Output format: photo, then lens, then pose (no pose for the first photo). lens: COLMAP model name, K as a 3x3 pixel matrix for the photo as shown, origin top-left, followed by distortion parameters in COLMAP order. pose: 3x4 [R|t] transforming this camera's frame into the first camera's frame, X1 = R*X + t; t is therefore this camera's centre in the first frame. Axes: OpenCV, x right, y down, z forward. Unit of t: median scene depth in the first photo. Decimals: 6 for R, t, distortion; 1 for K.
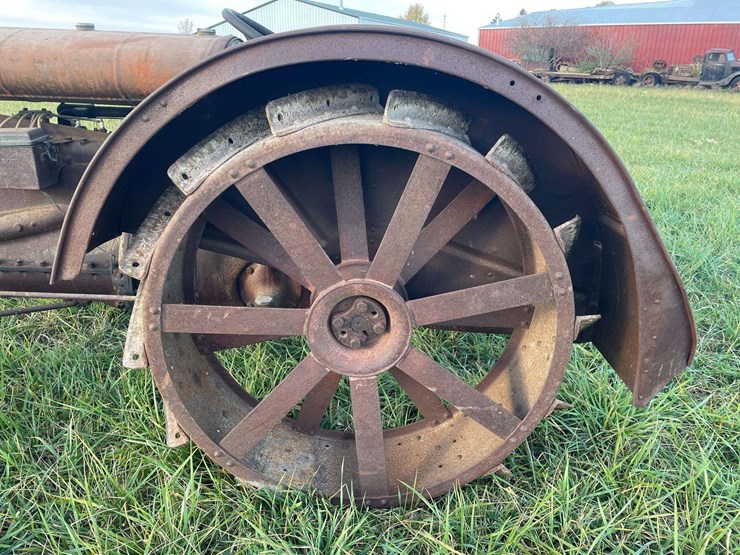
lens RADIAL K [[550.1, 0, 375.4], [0, 550.1, 273.7], [0, 0, 1]] dist [0.089793, -0.112630]
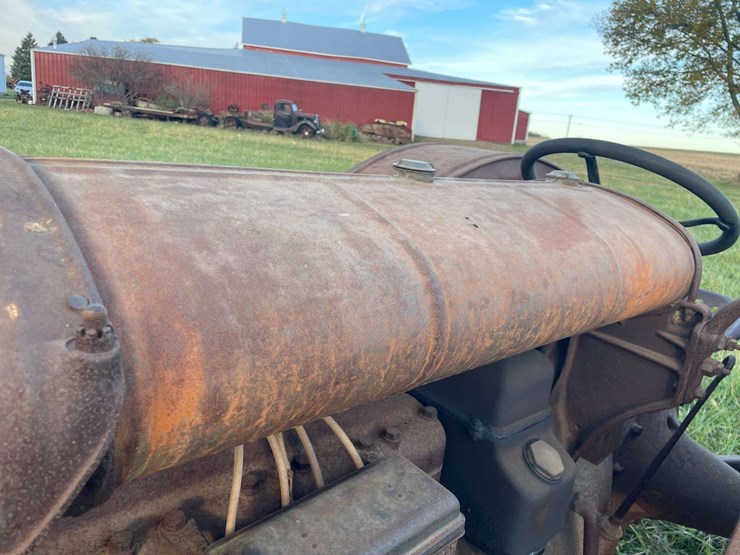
lens RADIAL K [[551.9, 0, 369.6], [0, 551.9, 273.0], [0, 0, 1]] dist [0.089471, -0.115825]
pose [[0.744554, -0.121007, 0.656503, -0.900667], [0.156390, 0.987684, 0.004685, -0.410804], [-0.648985, 0.099182, 0.754309, 0.794637]]
